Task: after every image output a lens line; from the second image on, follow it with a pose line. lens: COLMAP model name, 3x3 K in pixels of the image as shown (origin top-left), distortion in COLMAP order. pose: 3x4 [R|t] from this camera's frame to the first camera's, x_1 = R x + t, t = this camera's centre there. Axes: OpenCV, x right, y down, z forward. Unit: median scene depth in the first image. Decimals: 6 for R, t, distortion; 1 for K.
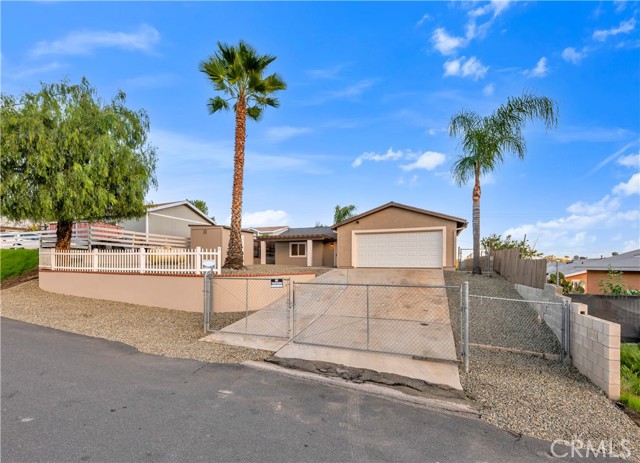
lens RADIAL K [[317.8, 0, 291.4], [0, 317.8, 263.8], [0, 0, 1]] dist [0.001845, 0.000174]
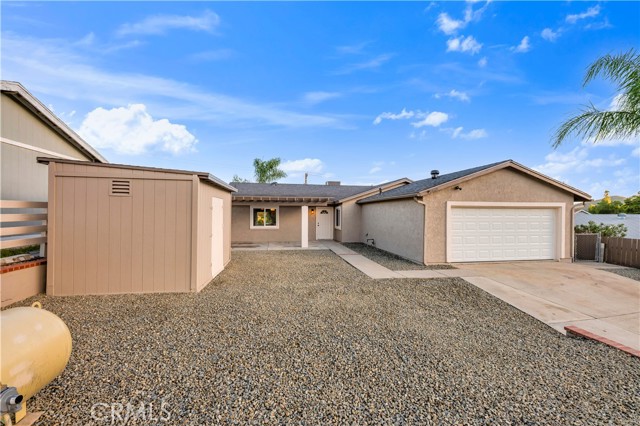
lens RADIAL K [[255.3, 0, 323.5], [0, 255.3, 212.7], [0, 0, 1]] dist [0.015102, -0.010092]
pose [[0.815615, 0.001221, 0.578594, -0.274597], [-0.006016, 0.999962, 0.006369, -0.085588], [-0.578564, -0.008676, 0.815591, 0.745951]]
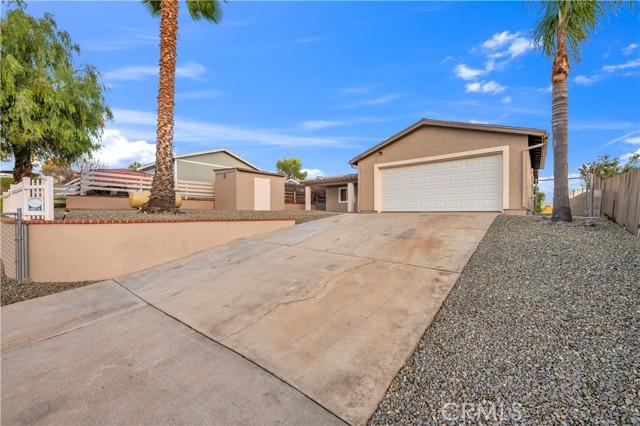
lens RADIAL K [[255.3, 0, 323.5], [0, 255.3, 212.7], [0, 0, 1]] dist [0.015102, -0.010092]
pose [[0.963827, -0.005148, -0.266478, 0.236595], [0.005620, 0.999984, 0.001012, 0.012037], [0.266468, -0.002473, 0.963840, 0.362608]]
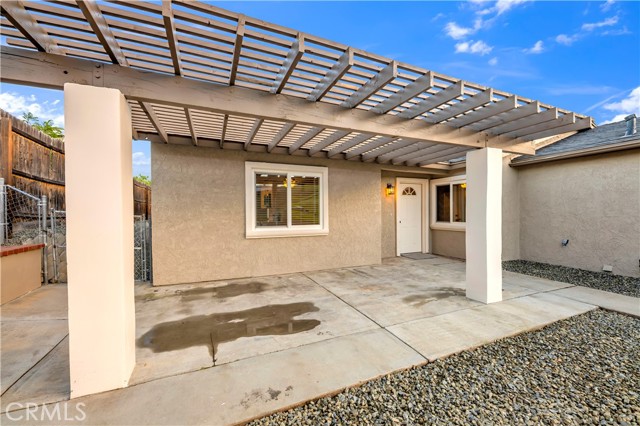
lens RADIAL K [[255.3, 0, 323.5], [0, 255.3, 212.7], [0, 0, 1]] dist [0.015102, -0.010092]
pose [[0.661128, -0.010654, 0.750198, -0.143045], [0.008370, 0.999942, 0.006824, -0.054483], [-0.750226, 0.001767, 0.661179, 1.291549]]
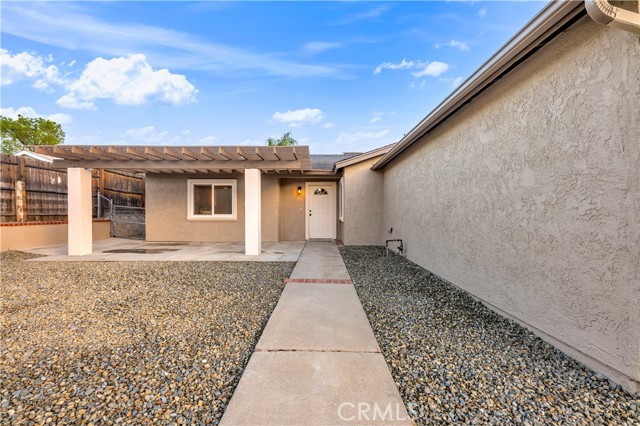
lens RADIAL K [[255.3, 0, 323.5], [0, 255.3, 212.7], [0, 0, 1]] dist [0.015102, -0.010092]
pose [[0.911011, -0.006352, 0.412334, 0.023633], [0.003684, 0.999967, 0.007266, -0.044936], [-0.412366, -0.005100, 0.911004, 0.991808]]
